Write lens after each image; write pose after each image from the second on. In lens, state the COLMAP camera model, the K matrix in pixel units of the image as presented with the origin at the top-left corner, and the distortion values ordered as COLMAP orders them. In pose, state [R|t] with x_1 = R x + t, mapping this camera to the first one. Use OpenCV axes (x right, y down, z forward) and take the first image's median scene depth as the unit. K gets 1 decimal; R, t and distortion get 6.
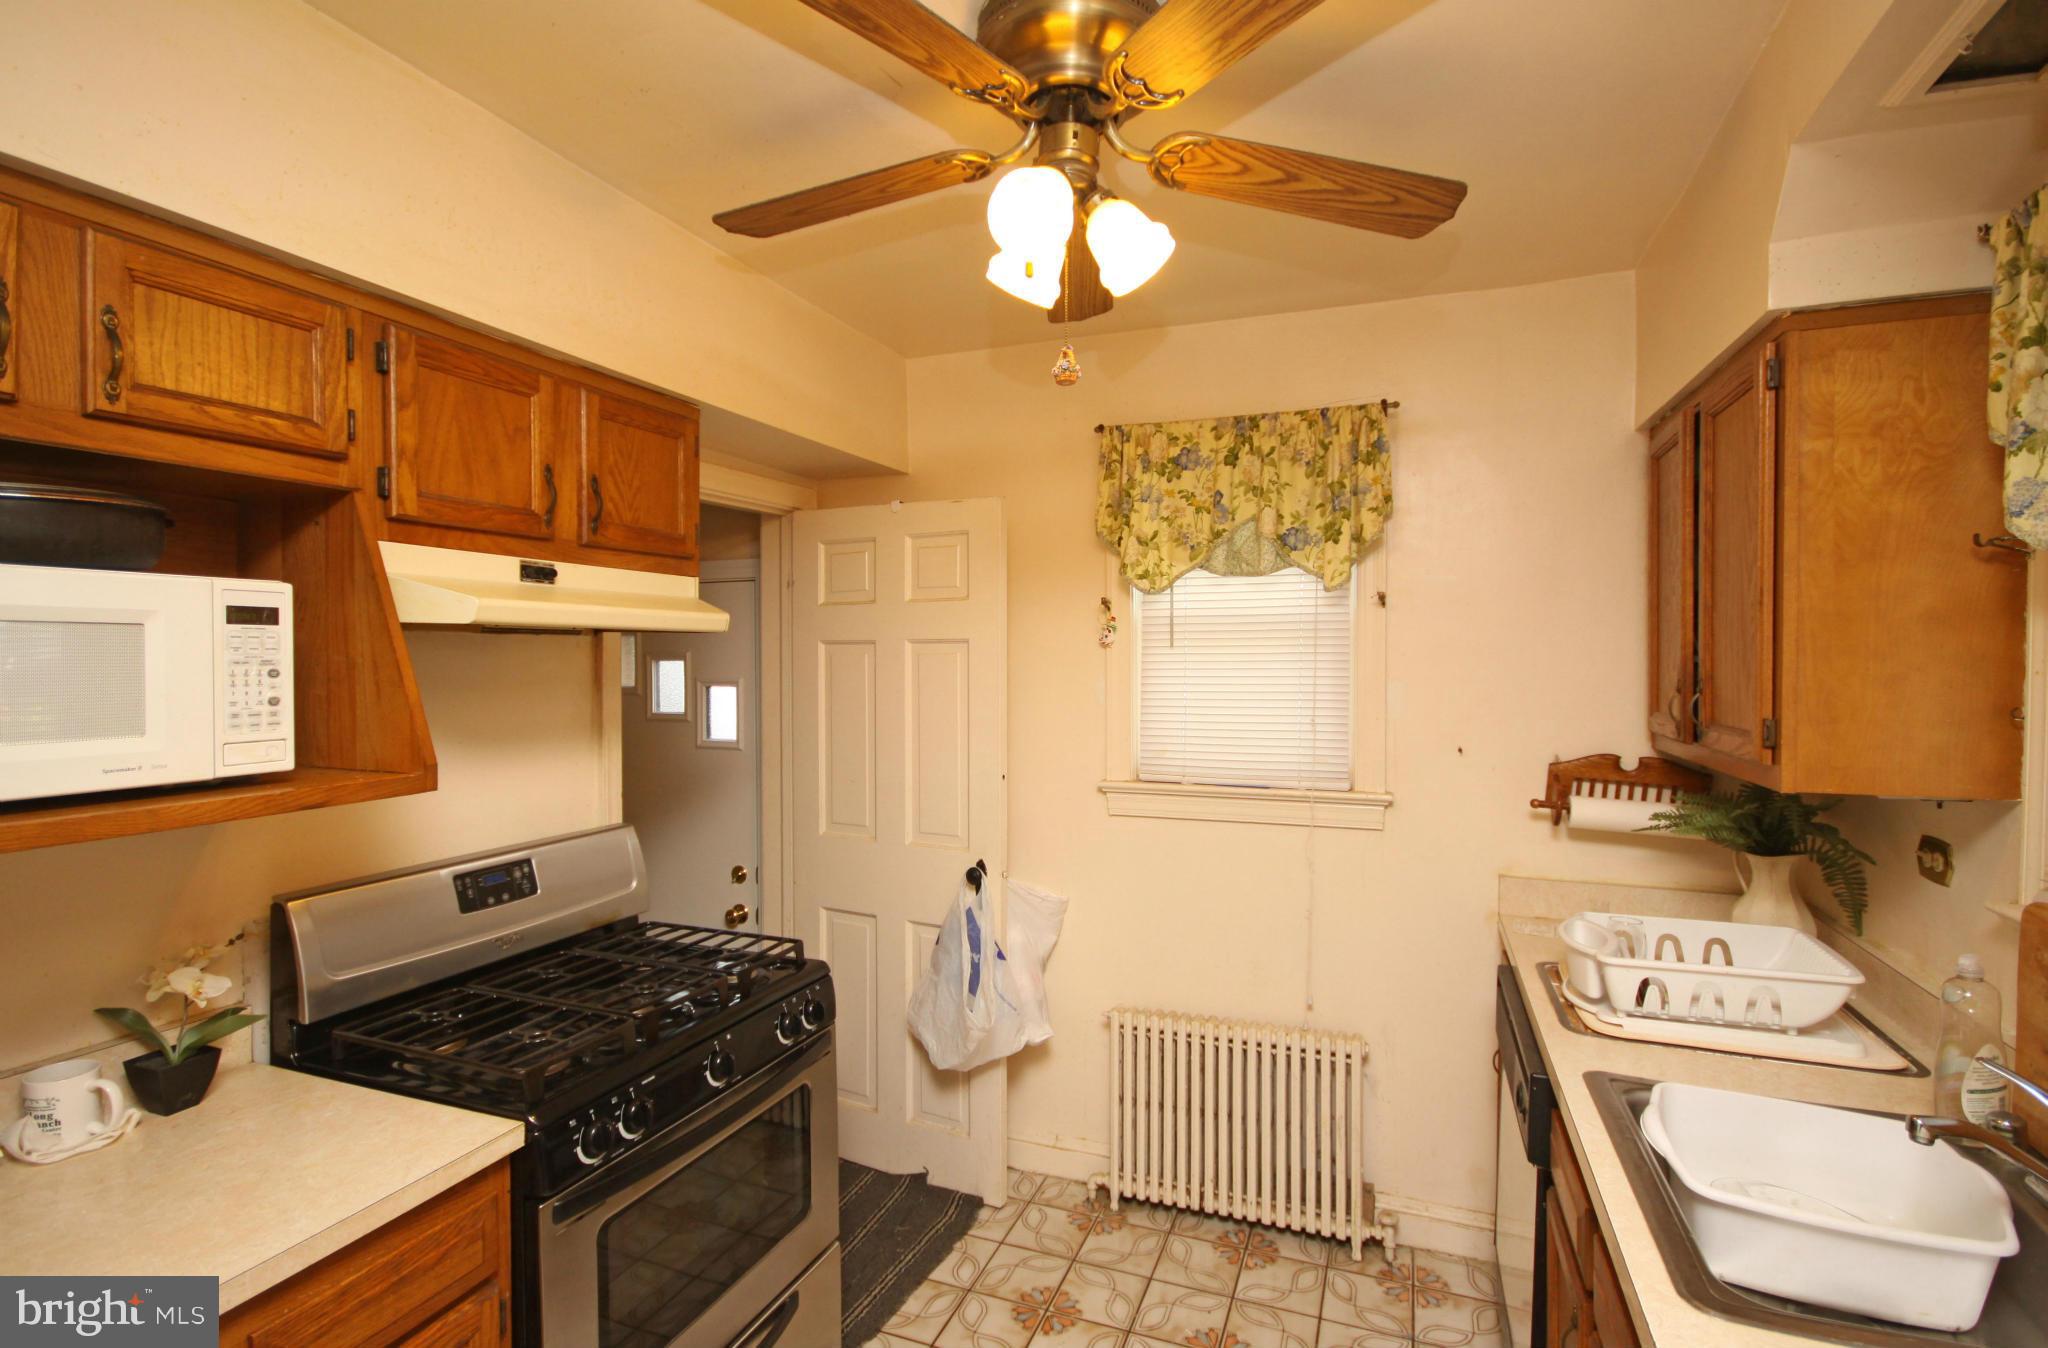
lens RADIAL K [[989.2, 0, 1024.0], [0, 989.2, 674.0], [0, 0, 1]] dist [0.004470, -0.000321]
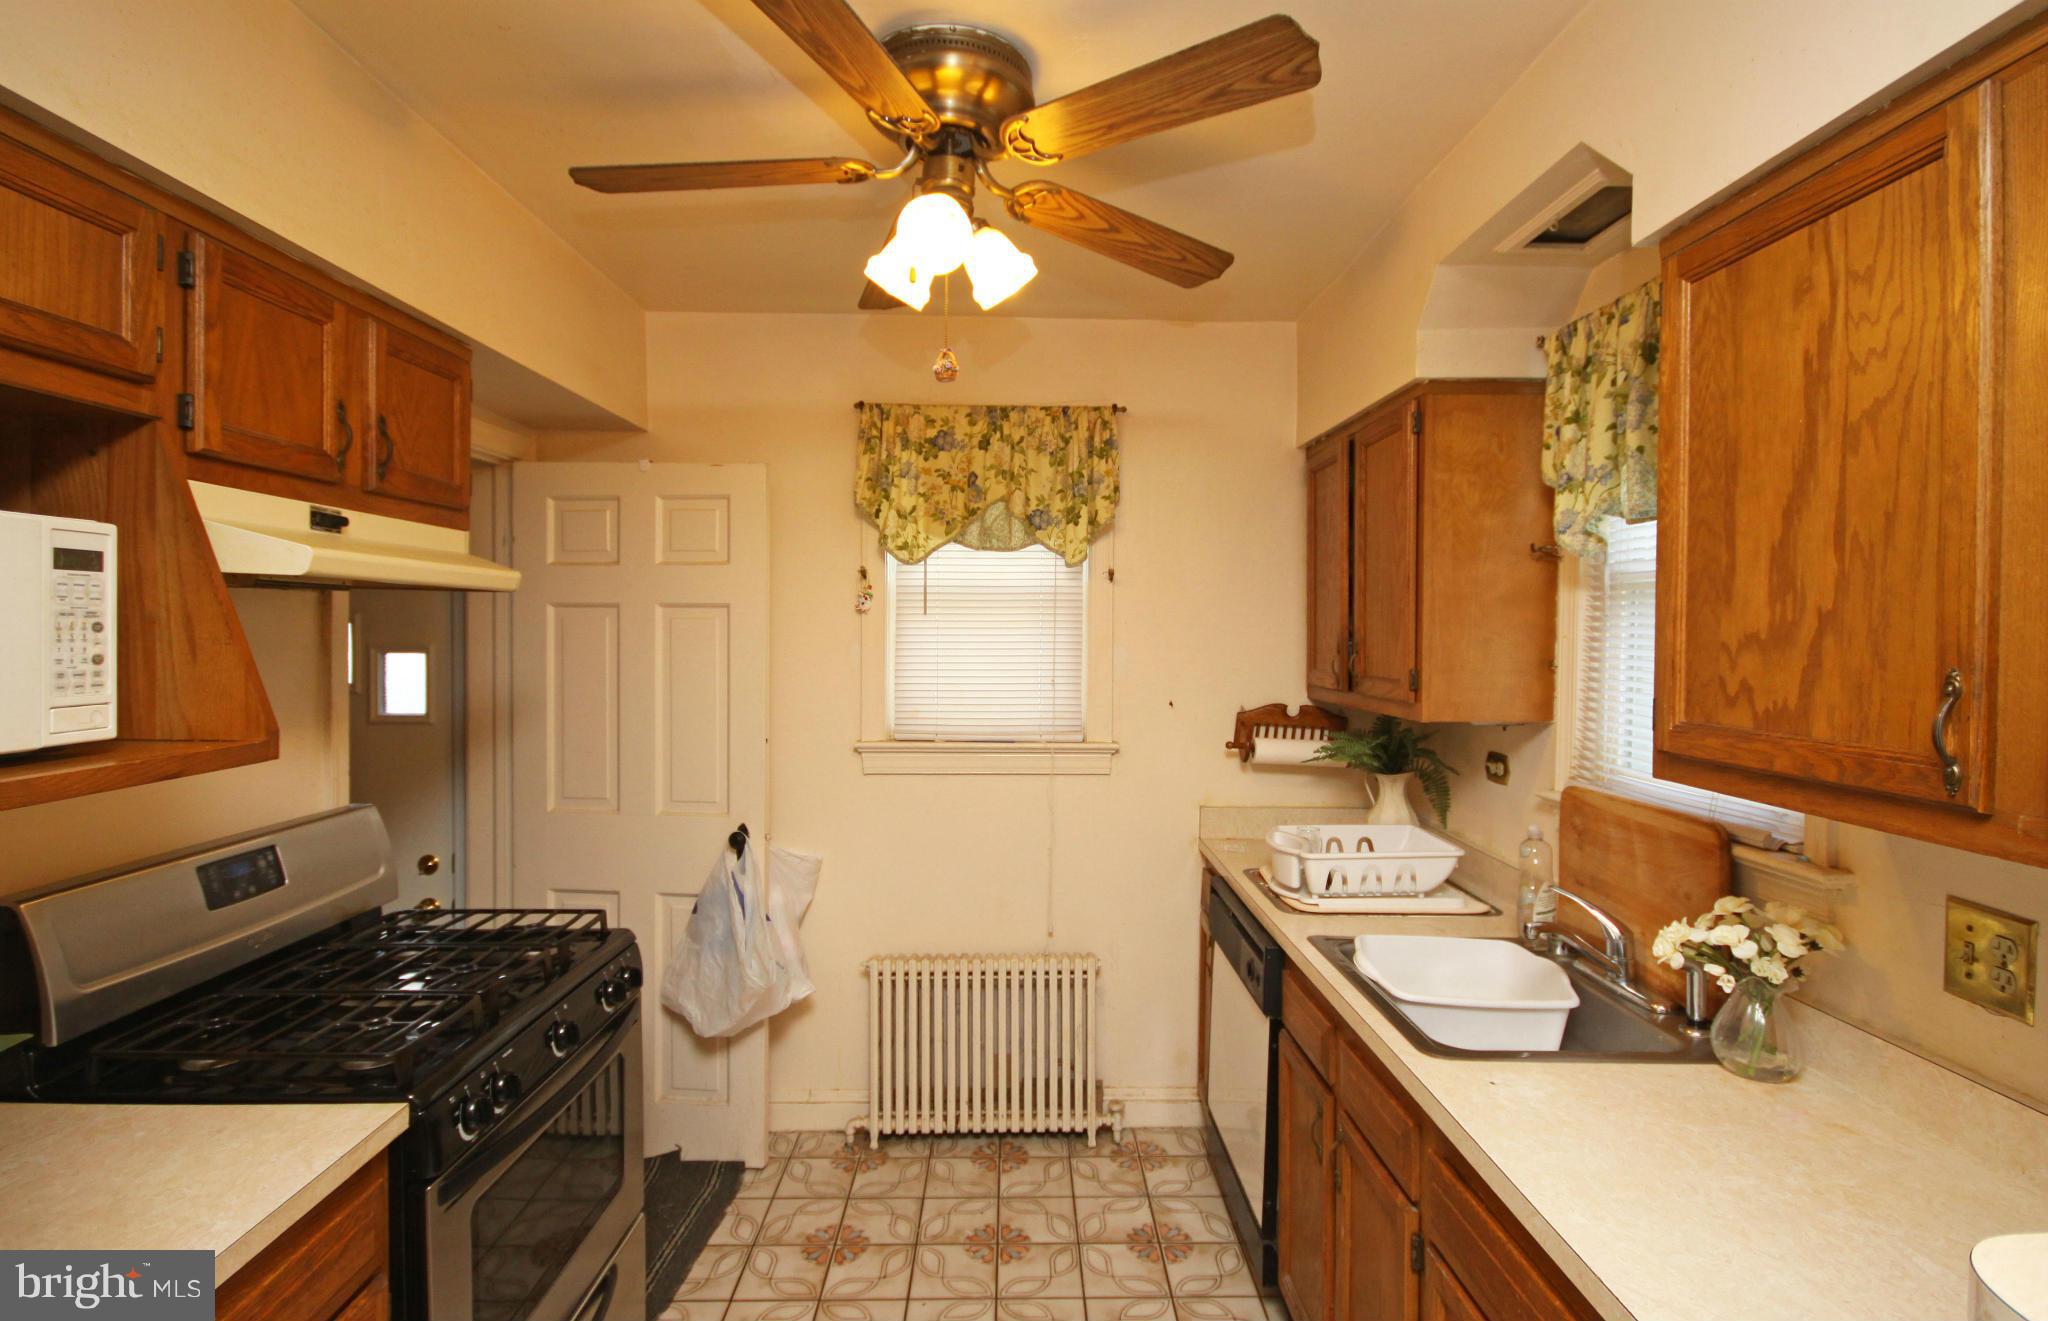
lens RADIAL K [[1034.9, 0, 1028.3], [0, 1034.9, 644.2], [0, 0, 1]] dist [0.000031, 0.000960]
pose [[0.922312, 0.001876, 0.386442, -0.220576], [-0.000866, 0.999996, -0.002786, 0.009985], [-0.386445, 0.002234, 0.922310, -0.093552]]
